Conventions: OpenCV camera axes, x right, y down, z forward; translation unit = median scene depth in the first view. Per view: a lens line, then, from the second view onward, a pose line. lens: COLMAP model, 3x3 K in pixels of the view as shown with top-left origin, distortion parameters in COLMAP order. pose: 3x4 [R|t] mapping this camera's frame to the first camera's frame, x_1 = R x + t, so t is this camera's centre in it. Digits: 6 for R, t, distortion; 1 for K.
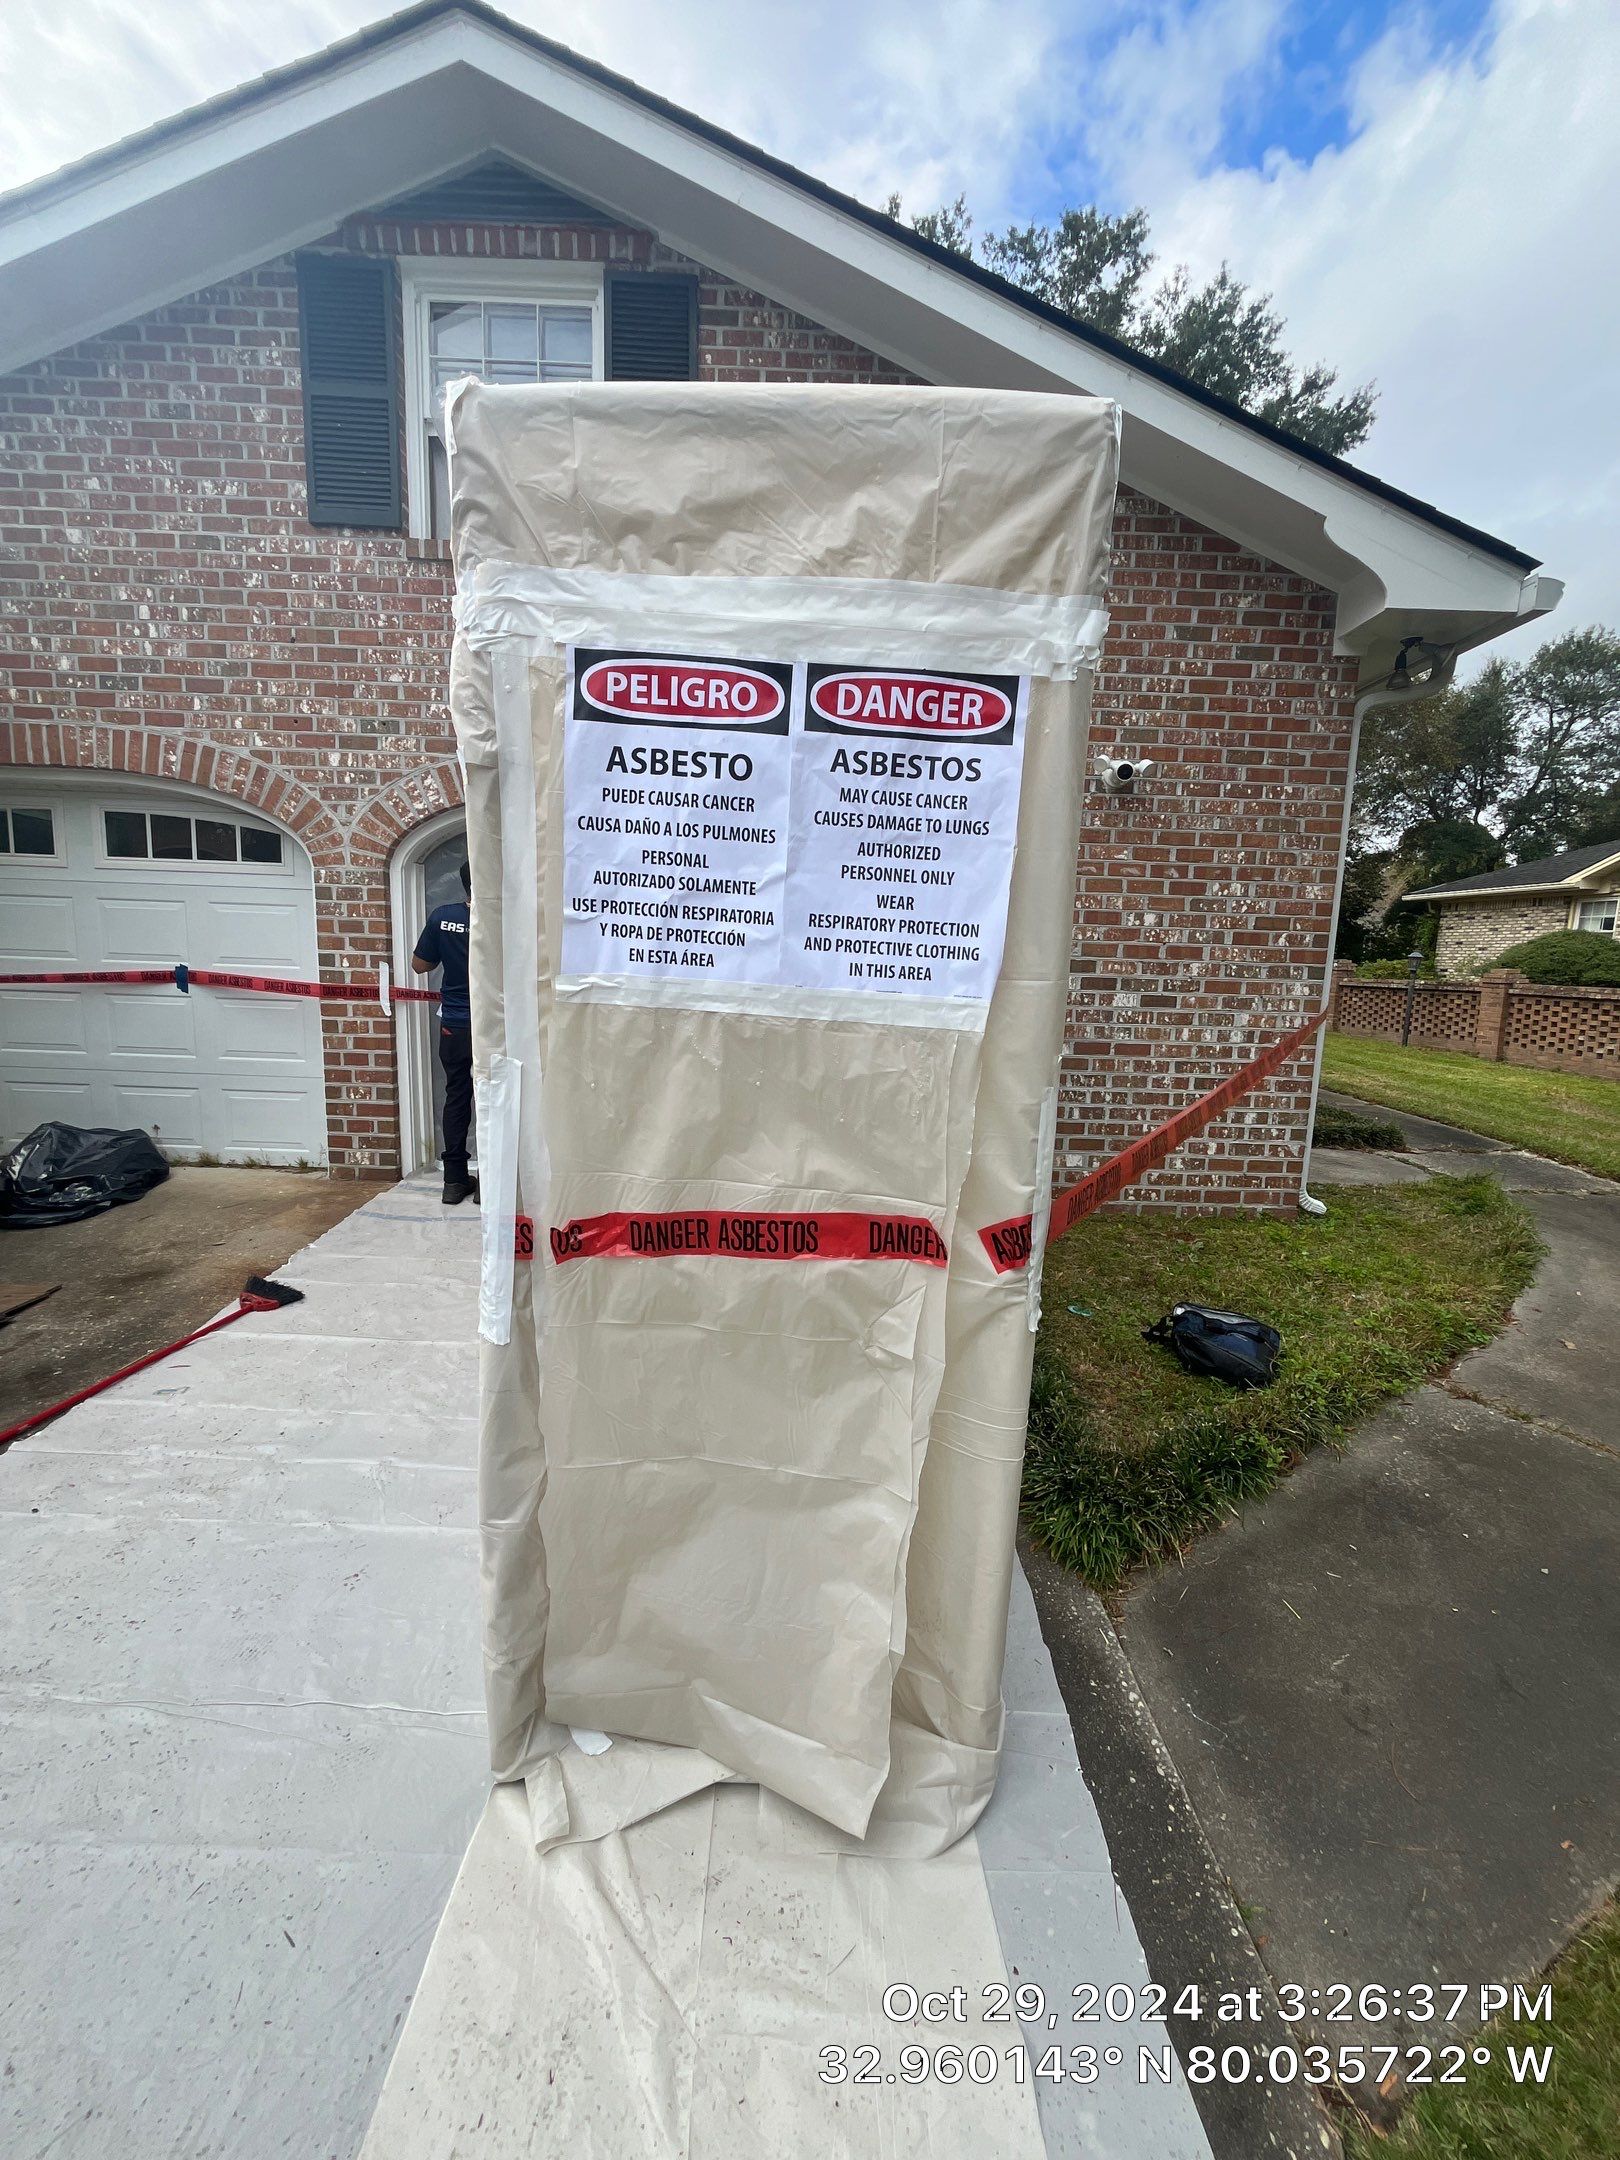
lens RADIAL K [[870.7, 0, 804.8], [0, 870.7, 1080.4], [0, 0, 1]] dist [0.000555, -0.000514]
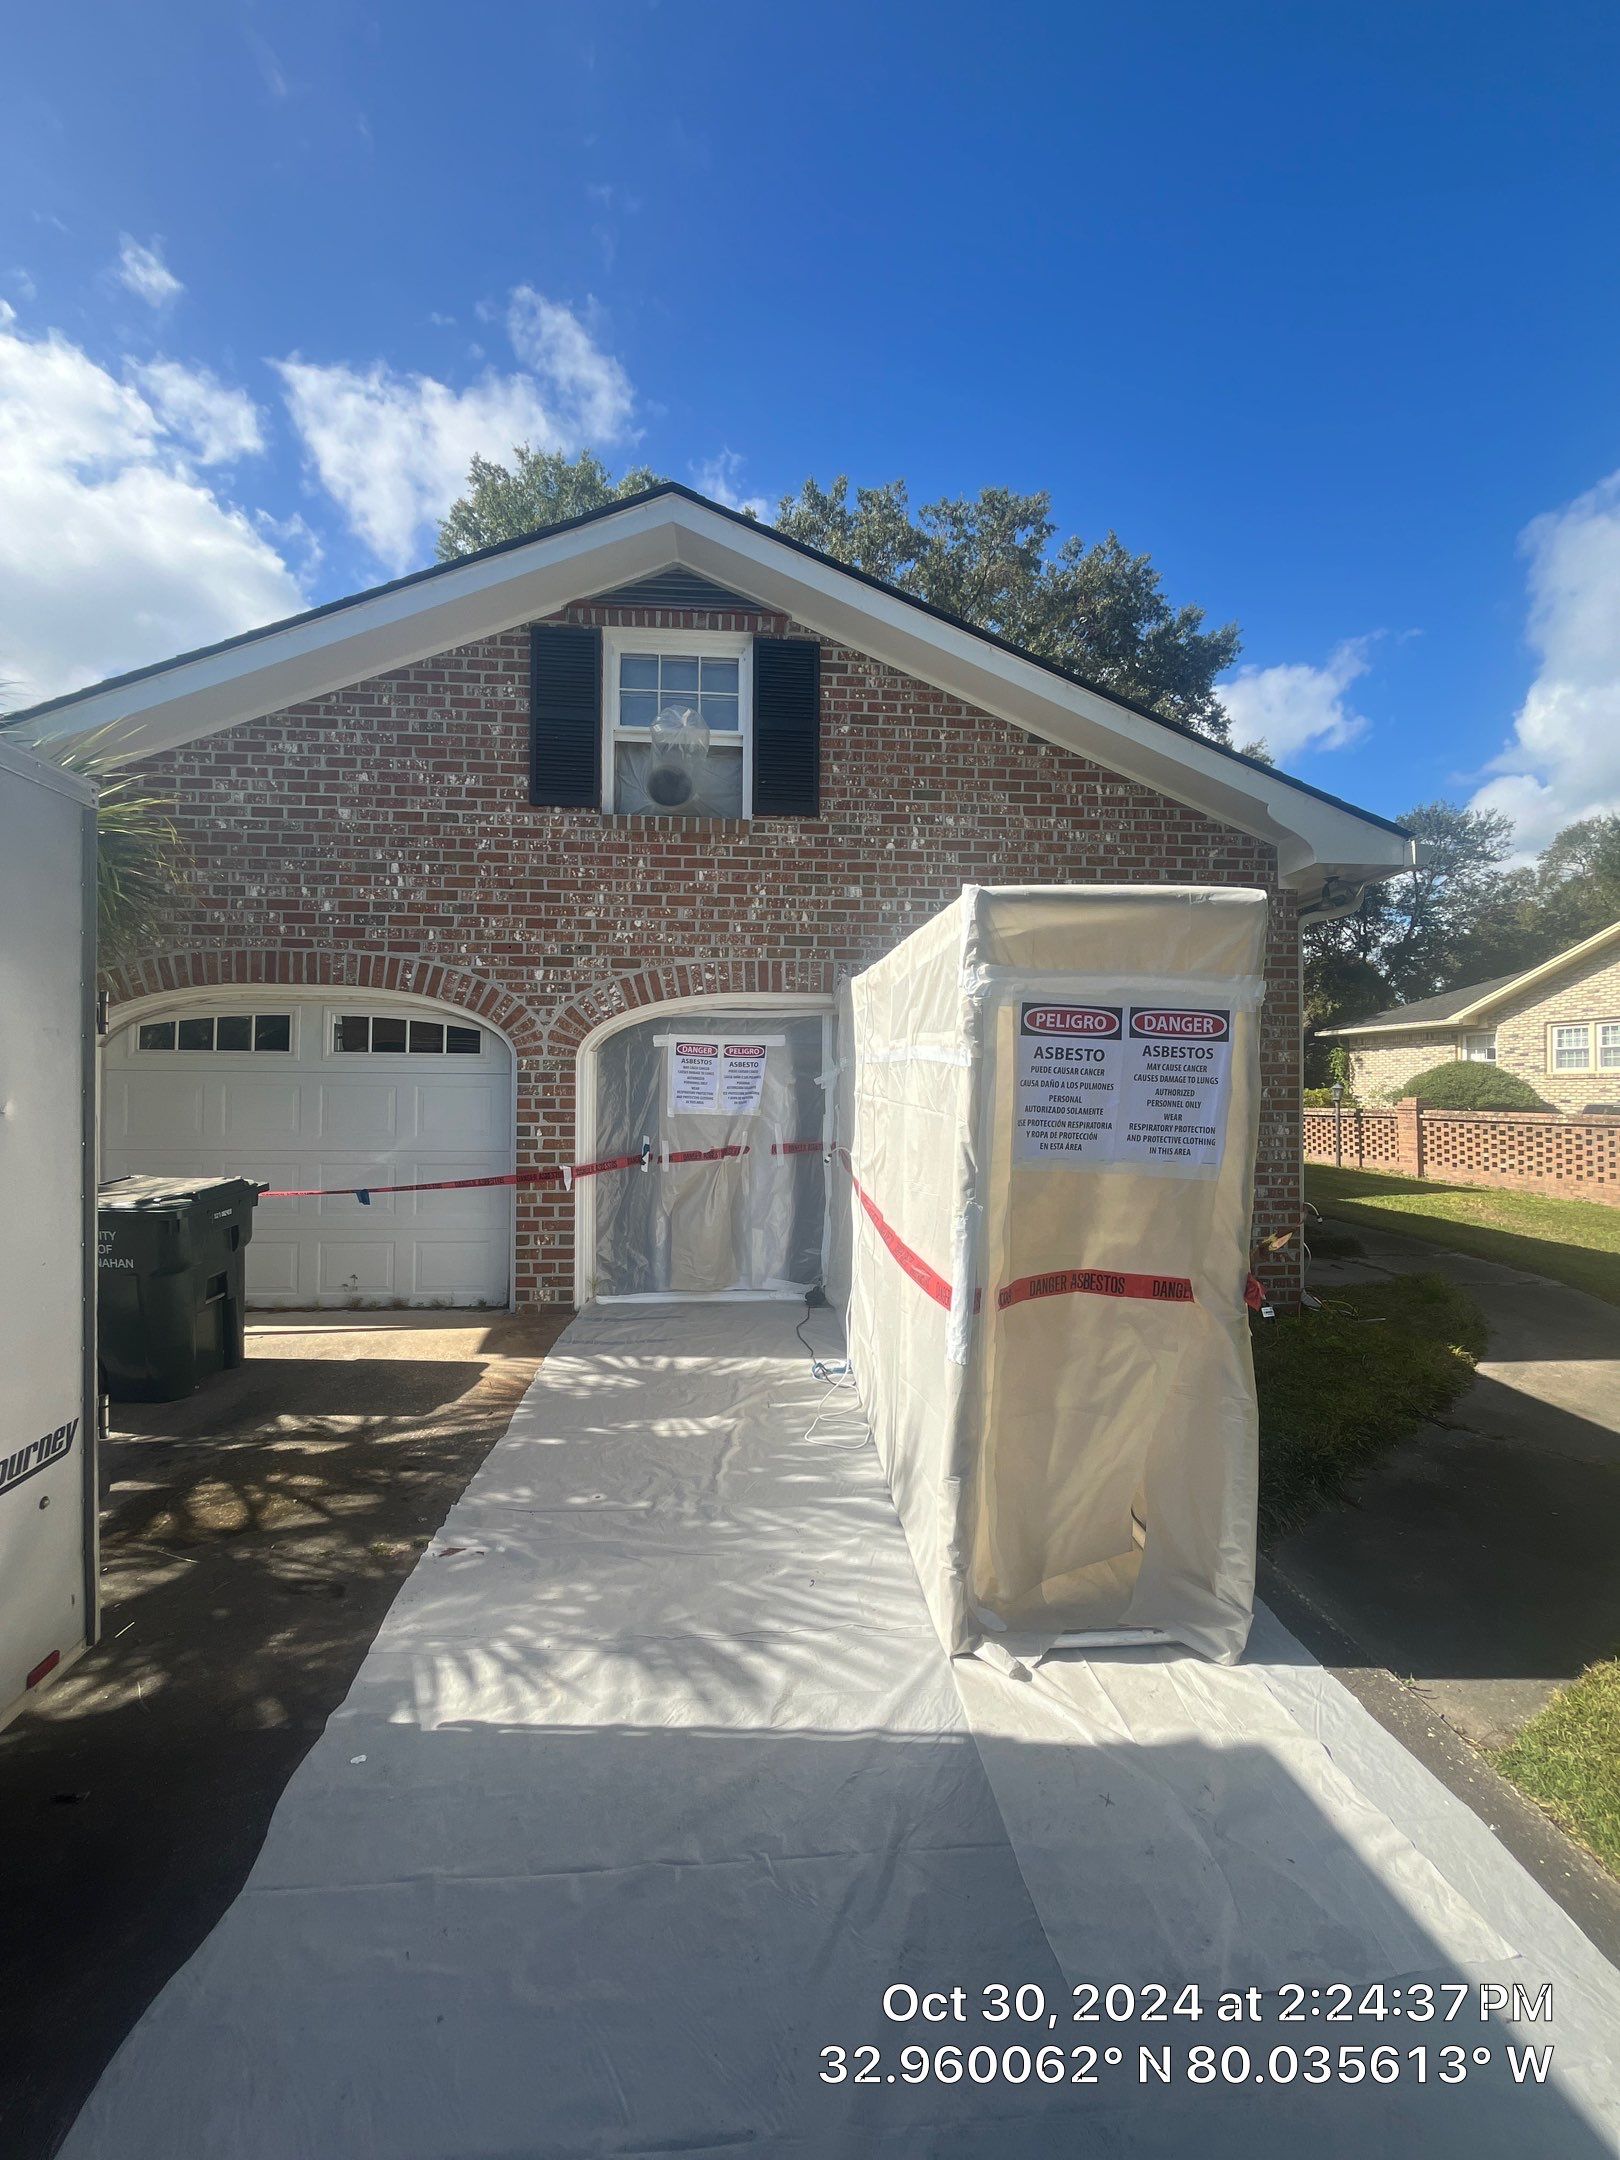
lens RADIAL K [[870.7, 0, 808.9], [0, 870.7, 1081.6], [0, 0, 1]] dist [0.000555, -0.000514]
pose [[0.996875, -0.026807, 0.074307, -0.249277], [0.038050, 0.987293, -0.154287, -0.002133], [-0.069226, 0.156632, 0.985228, -0.263613]]
